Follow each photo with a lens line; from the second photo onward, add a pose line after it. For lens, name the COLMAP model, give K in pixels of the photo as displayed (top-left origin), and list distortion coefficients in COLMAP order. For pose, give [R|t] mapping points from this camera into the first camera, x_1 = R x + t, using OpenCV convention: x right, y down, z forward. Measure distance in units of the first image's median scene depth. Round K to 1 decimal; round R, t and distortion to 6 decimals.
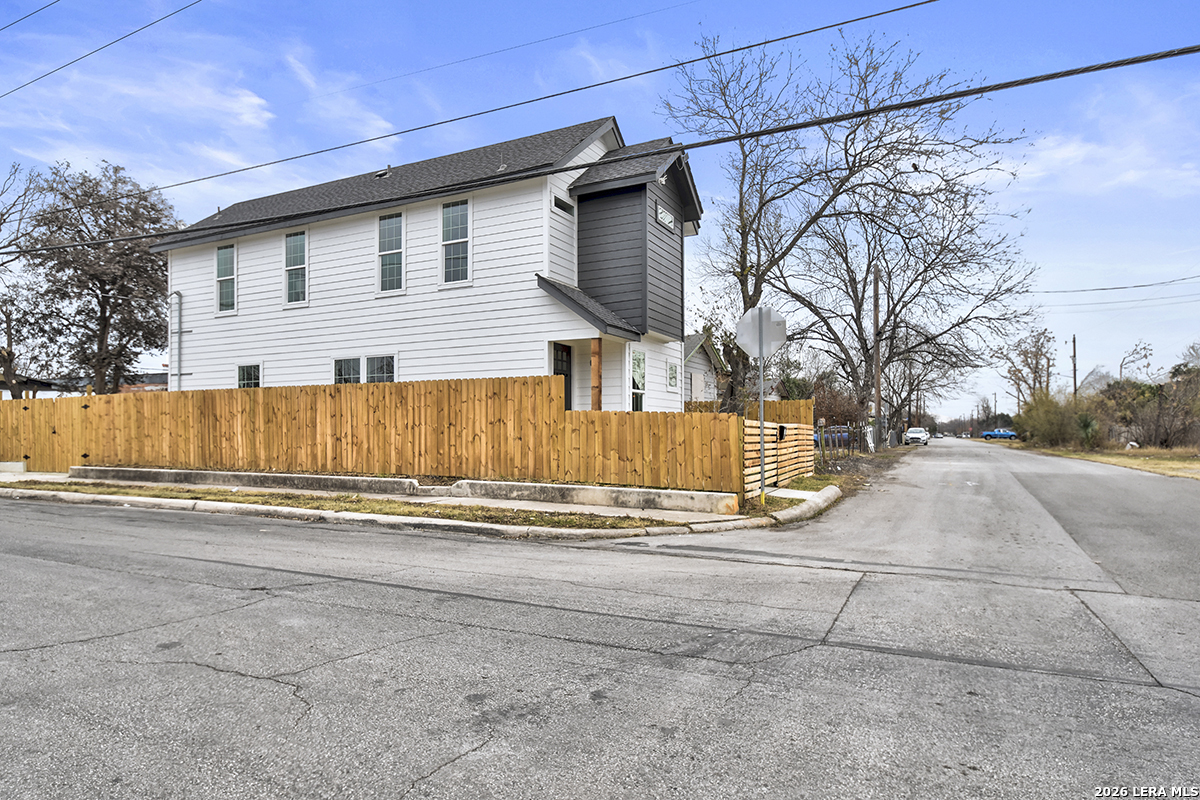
lens RADIAL K [[687.5, 0, 600.0], [0, 687.5, 400.0], [0, 0, 1]] dist [0.000454, 0.000446]
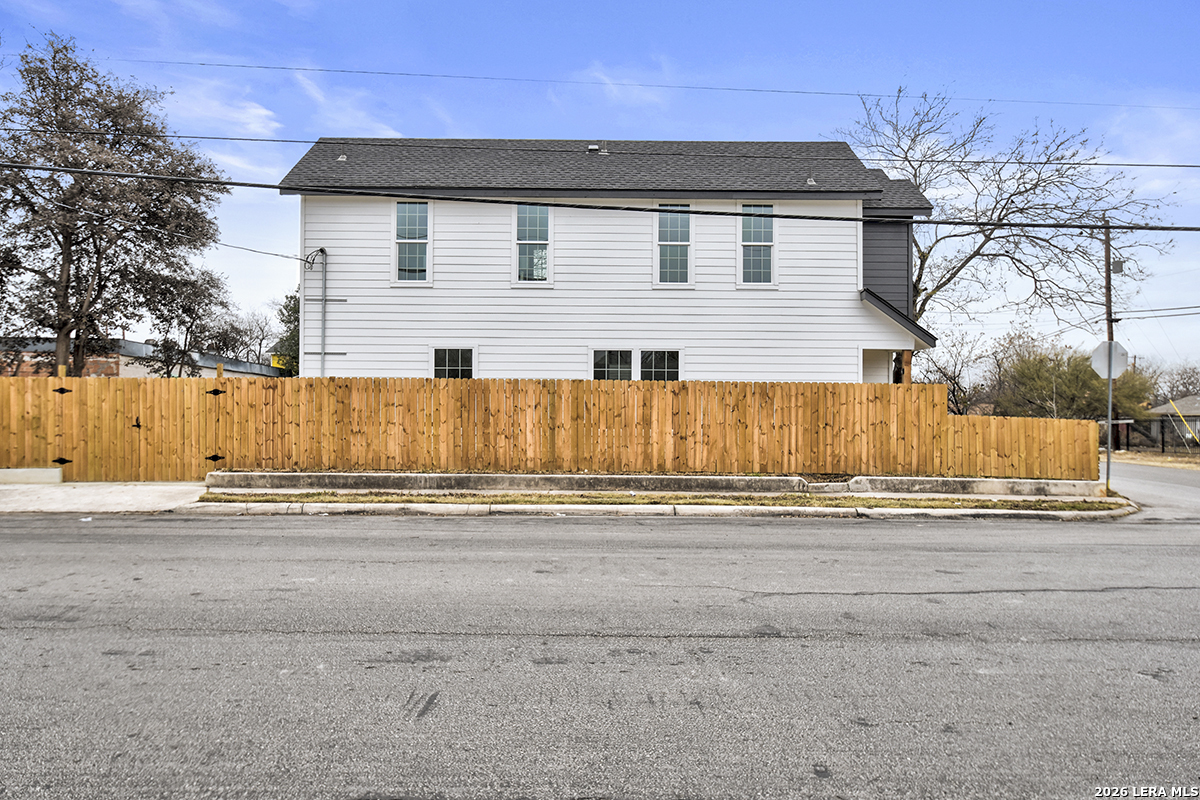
lens RADIAL K [[764.2, 0, 600.0], [0, 764.2, 400.0], [0, 0, 1]] dist [-0.000384, 0.000669]
pose [[0.890799, 0.021079, 0.453909, -1.016319], [-0.030780, 0.999428, 0.013995, -0.008350], [-0.453354, -0.026439, 0.890938, 0.099905]]
